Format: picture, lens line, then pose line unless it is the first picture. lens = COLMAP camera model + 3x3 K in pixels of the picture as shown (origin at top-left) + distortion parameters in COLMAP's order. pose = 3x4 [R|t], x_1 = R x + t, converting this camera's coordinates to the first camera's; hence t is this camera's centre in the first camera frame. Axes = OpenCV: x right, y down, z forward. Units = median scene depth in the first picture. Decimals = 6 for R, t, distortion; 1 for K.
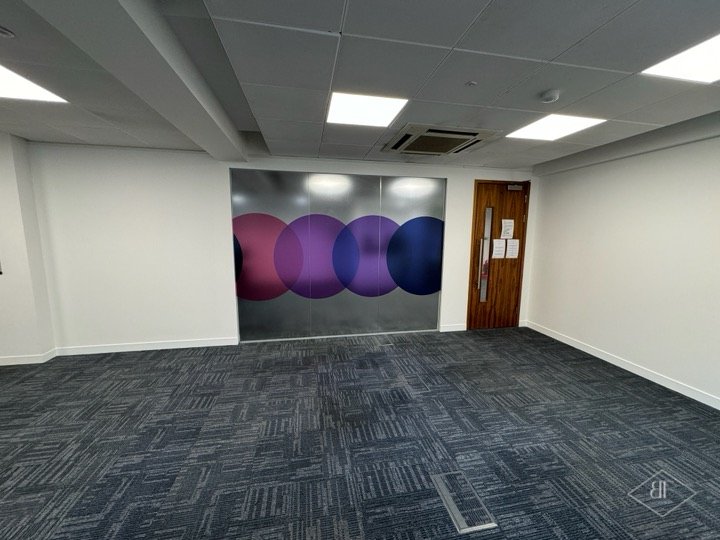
lens RADIAL K [[291.2, 0, 361.0], [0, 291.2, 273.4], [0, 0, 1]] dist [-0.003317, -0.000491]
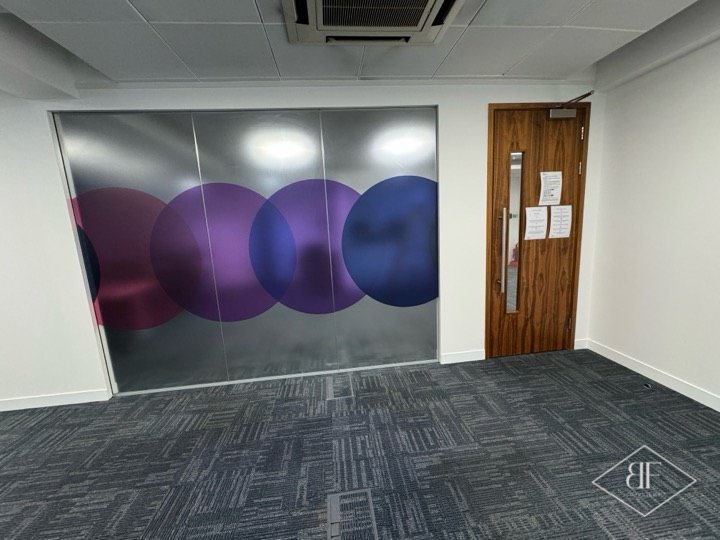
lens RADIAL K [[291.2, 0, 358.5], [0, 291.2, 273.9], [0, 0, 1]] dist [-0.003317, -0.000491]
pose [[0.994147, -0.048905, -0.096332, 0.171387], [0.052020, 0.998193, 0.030089, -0.018498], [0.094686, -0.034924, 0.994894, 0.384220]]
